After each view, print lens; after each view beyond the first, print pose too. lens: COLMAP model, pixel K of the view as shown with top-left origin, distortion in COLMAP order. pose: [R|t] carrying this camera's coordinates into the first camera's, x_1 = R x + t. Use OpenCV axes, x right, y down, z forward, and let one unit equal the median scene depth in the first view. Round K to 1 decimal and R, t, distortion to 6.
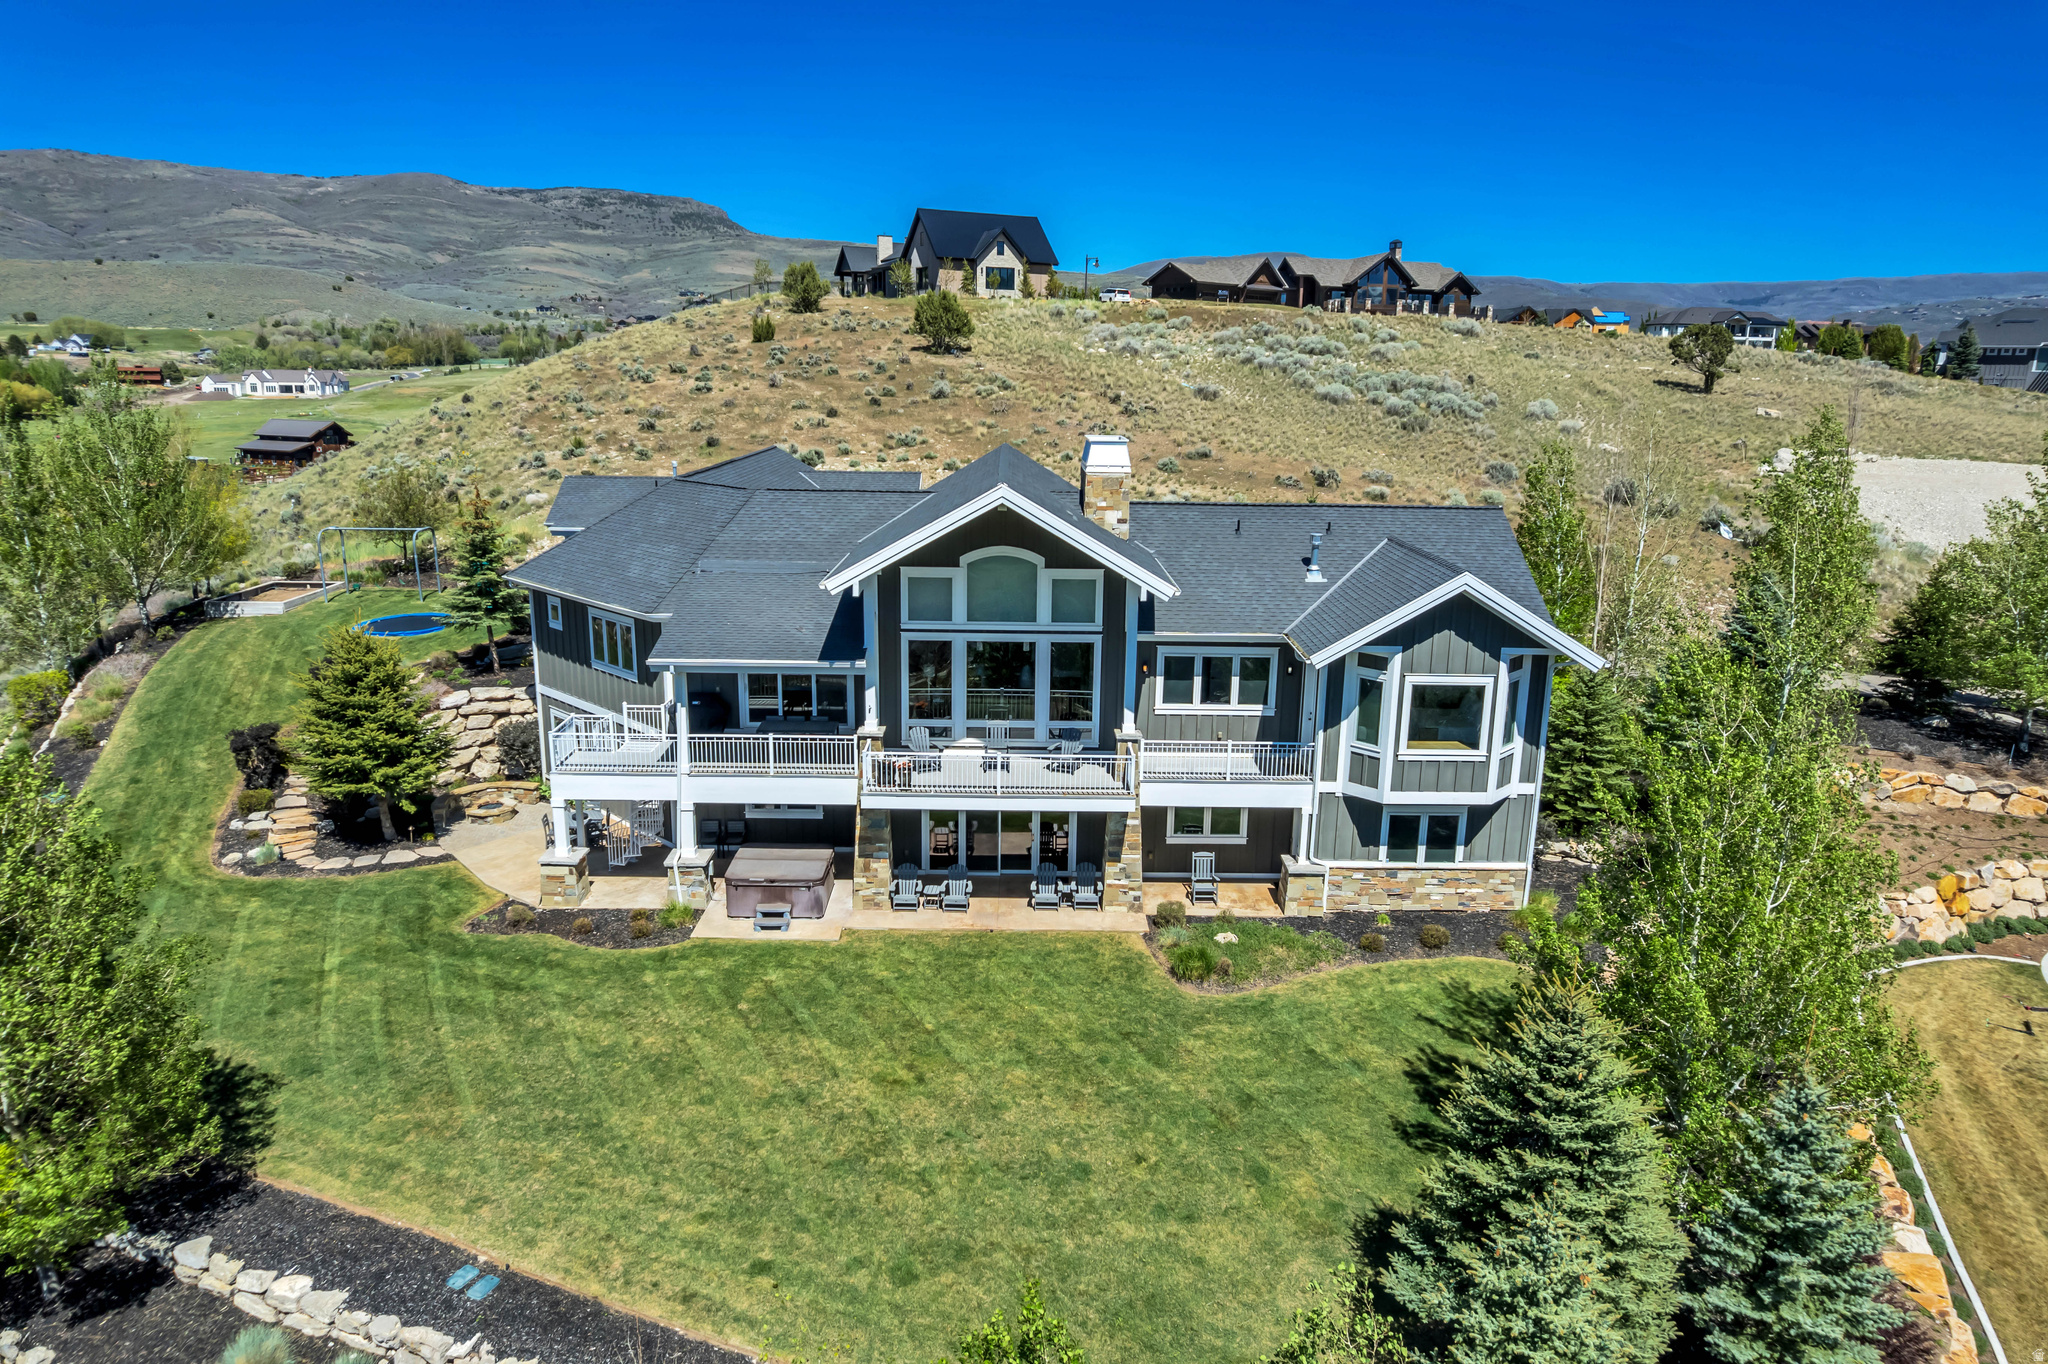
lens RADIAL K [[1307.0, 0, 1031.4], [0, 1307.0, 672.6], [0, 0, 1]] dist [-0.095070, 0.093733]
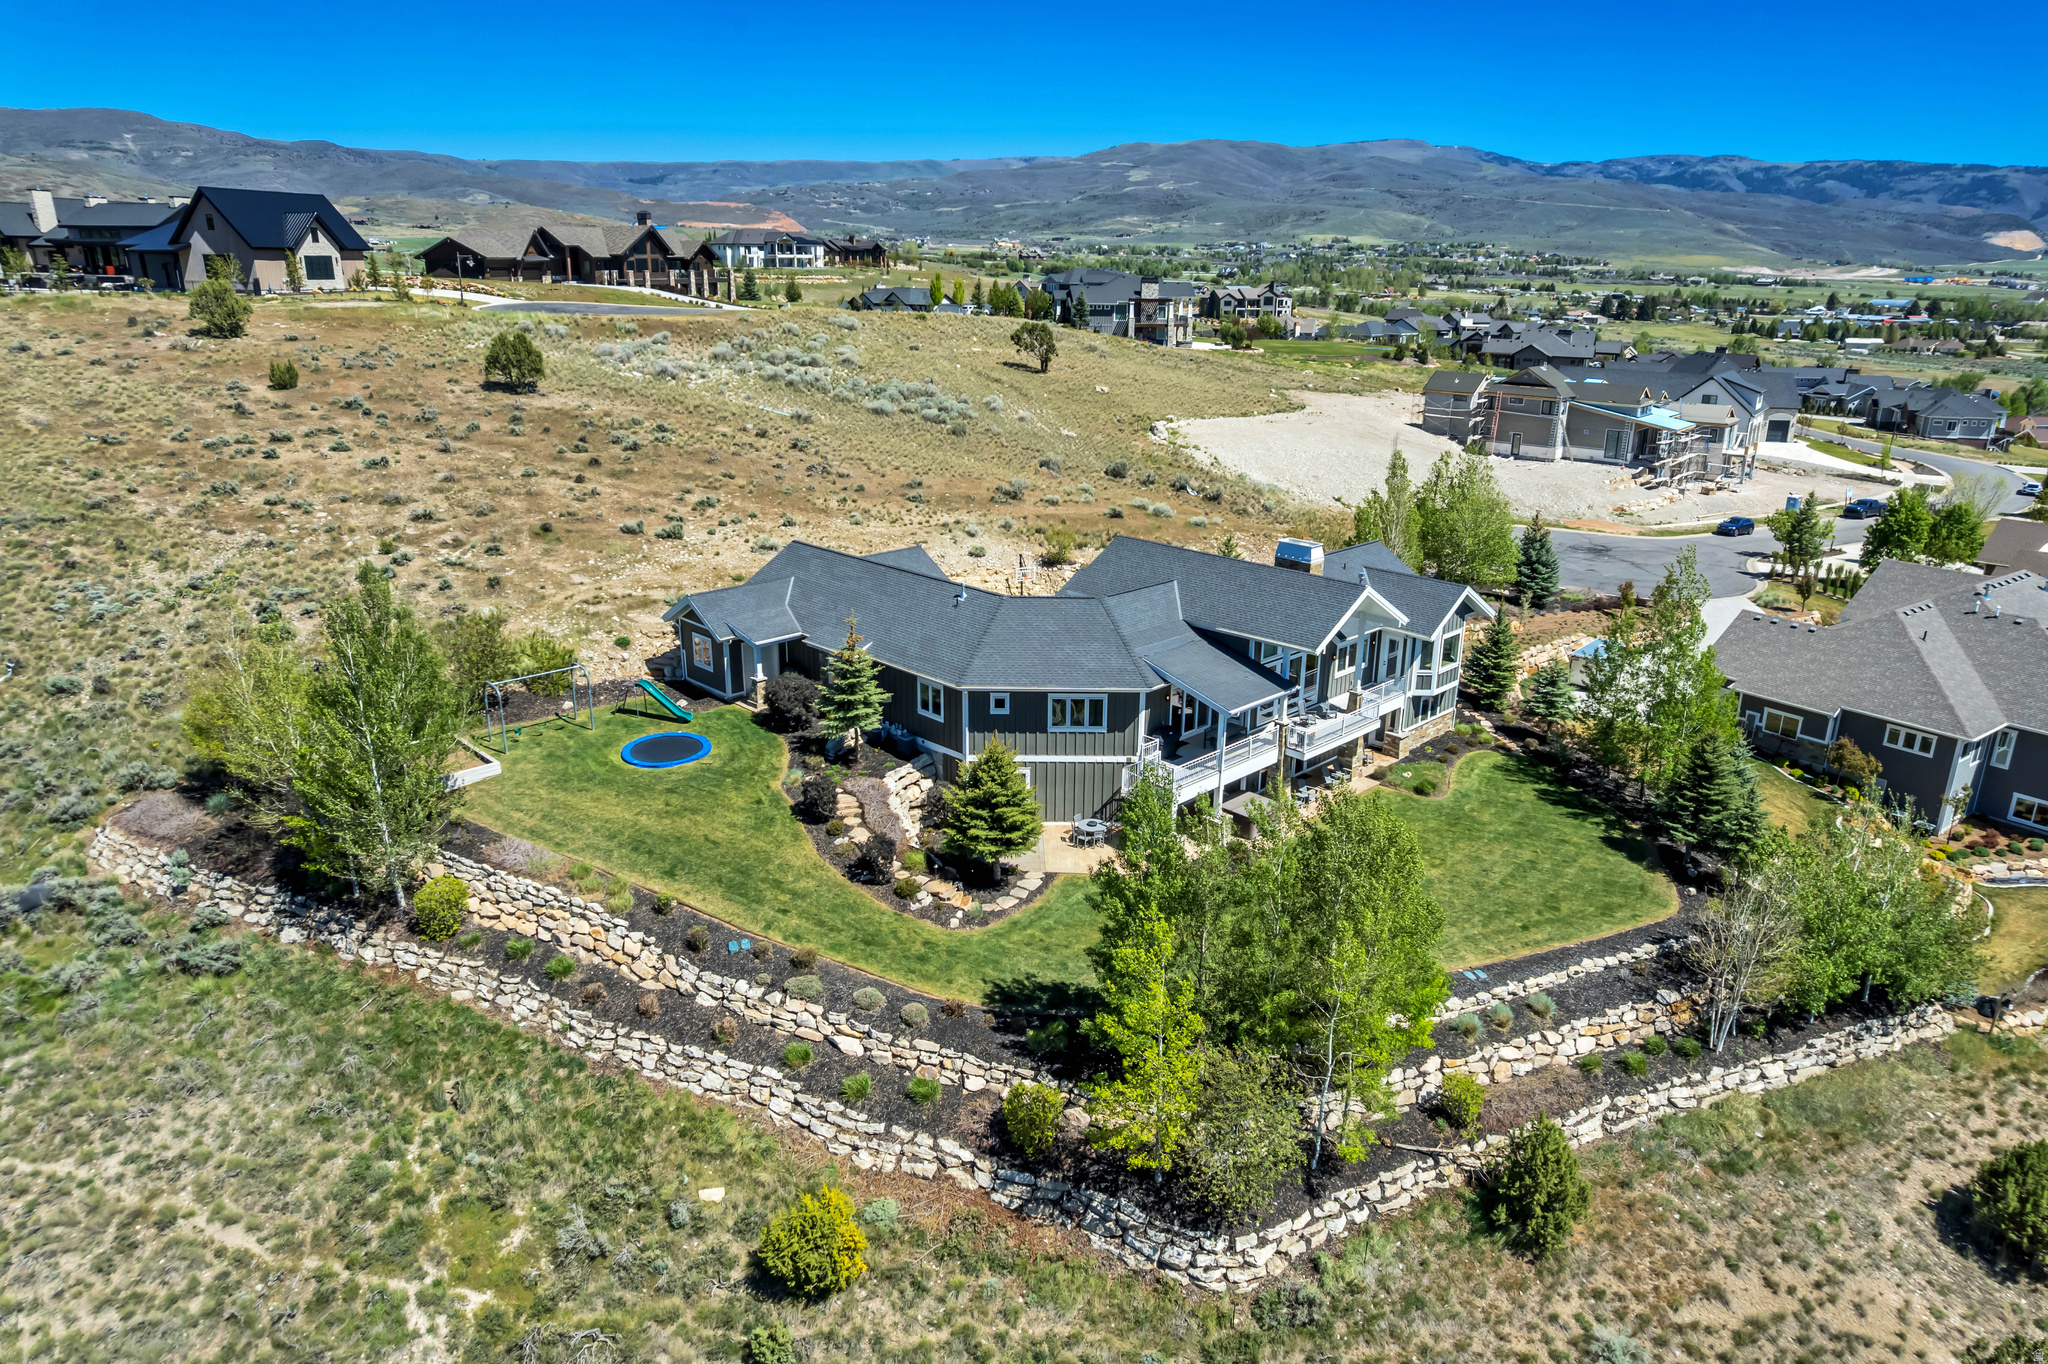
lens RADIAL K [[1295.4, 0, 1036.6], [0, 1295.4, 676.5], [0, 0, 1]] dist [-0.081057, 0.074245]
pose [[0.720053, -0.220962, 0.657799, -1.462721], [0.160799, 0.975277, 0.151589, -0.328696], [-0.675031, -0.003378, 0.737782, -0.122061]]
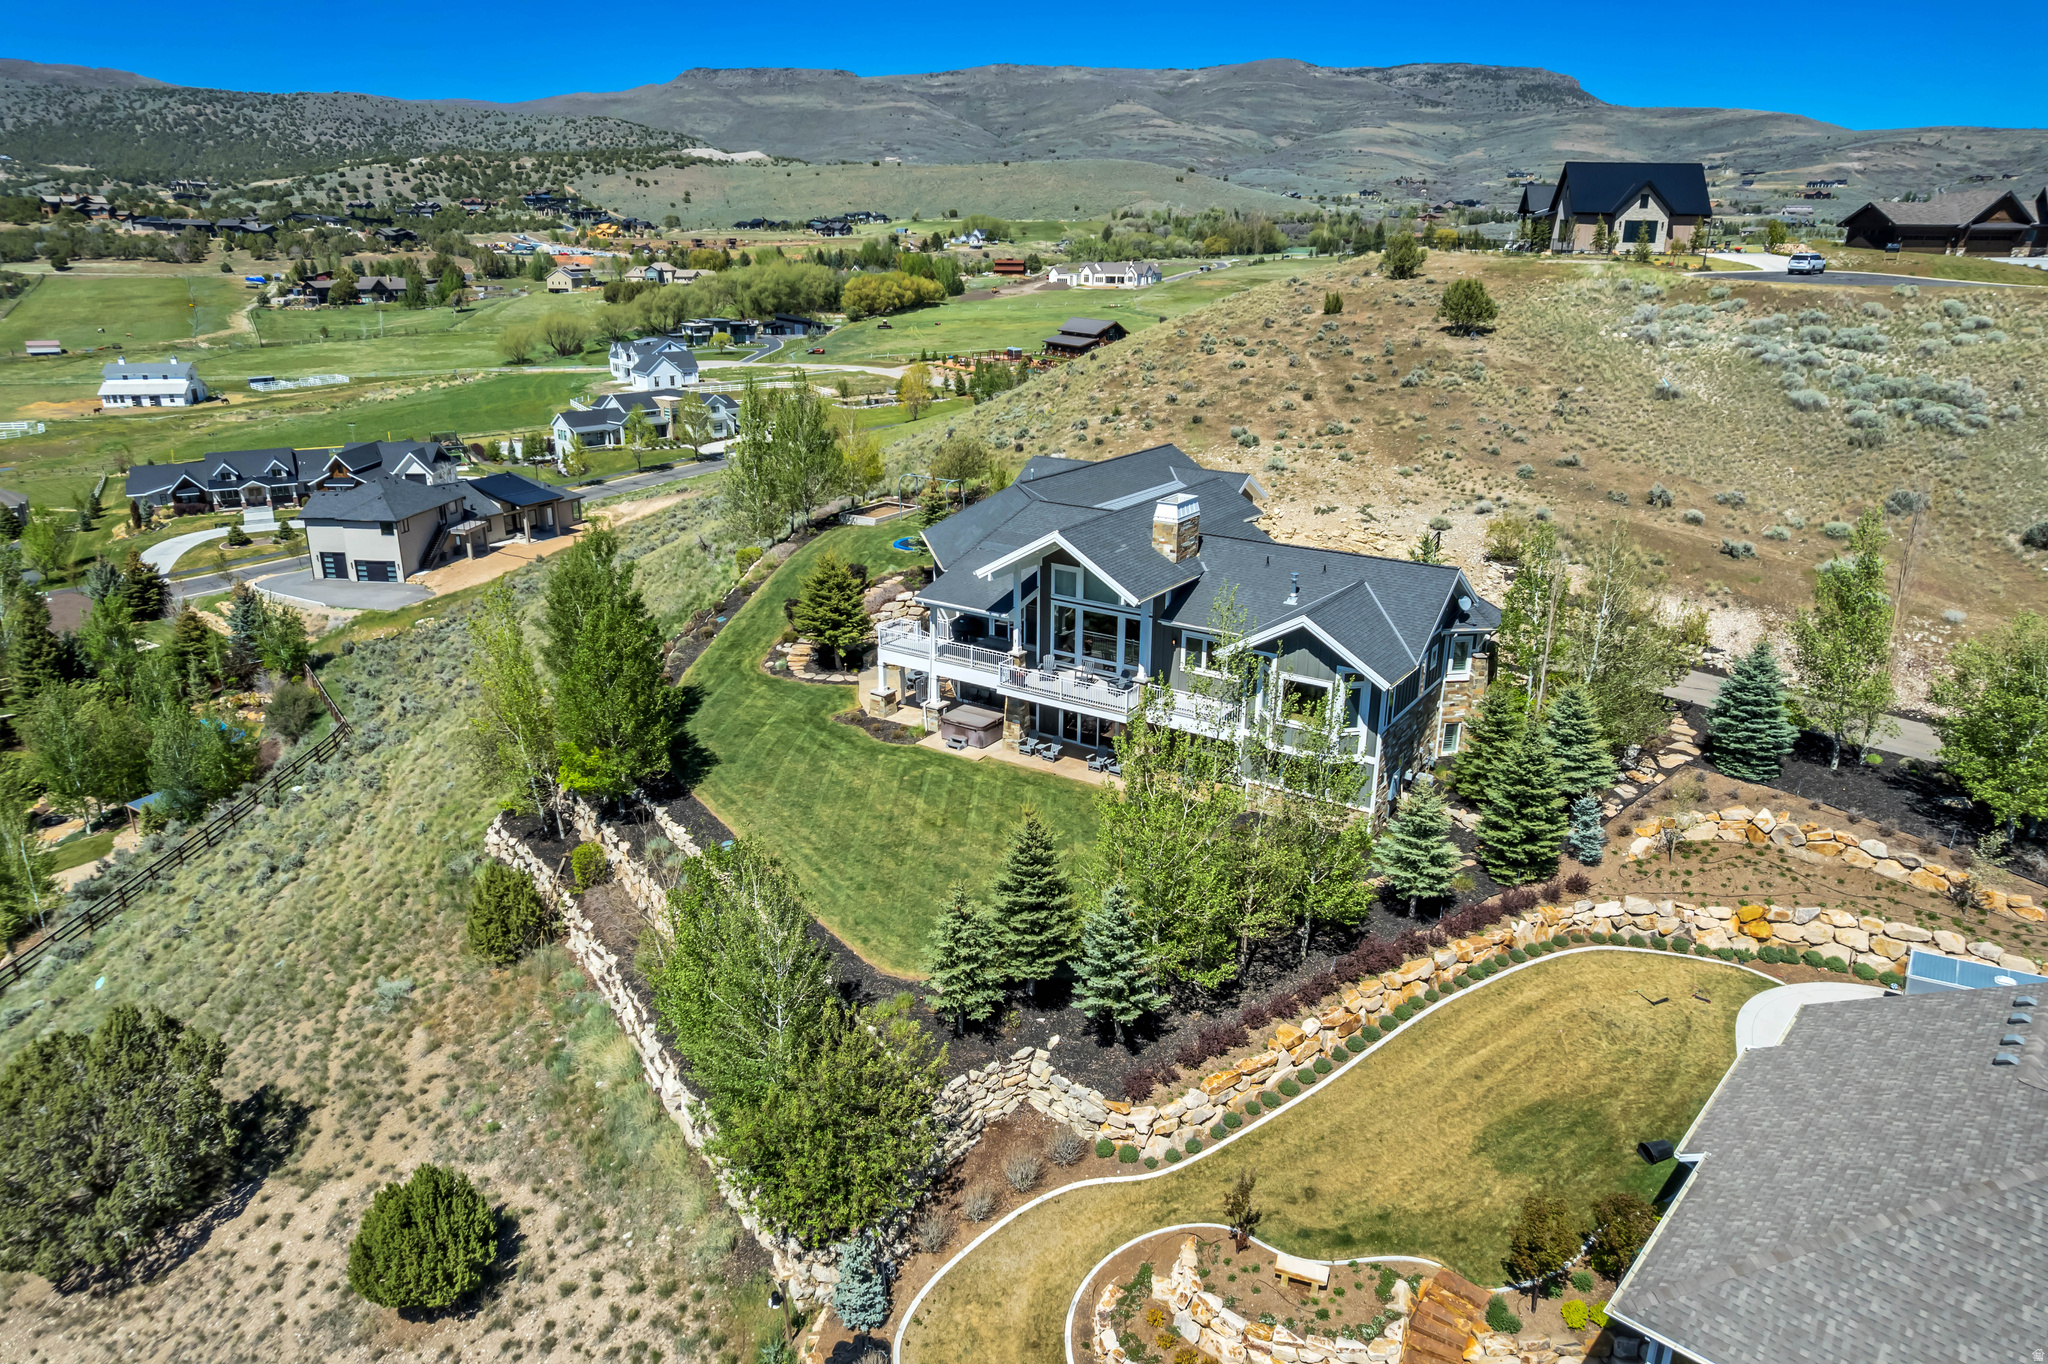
lens RADIAL K [[1295.4, 0, 1036.6], [0, 1295.4, 676.5], [0, 0, 1]] dist [-0.081057, 0.074245]
pose [[0.828507, 0.171623, -0.533031, 0.794512], [-0.122571, 0.984374, 0.126429, -0.140761], [0.546400, -0.039414, 0.836597, -0.449412]]
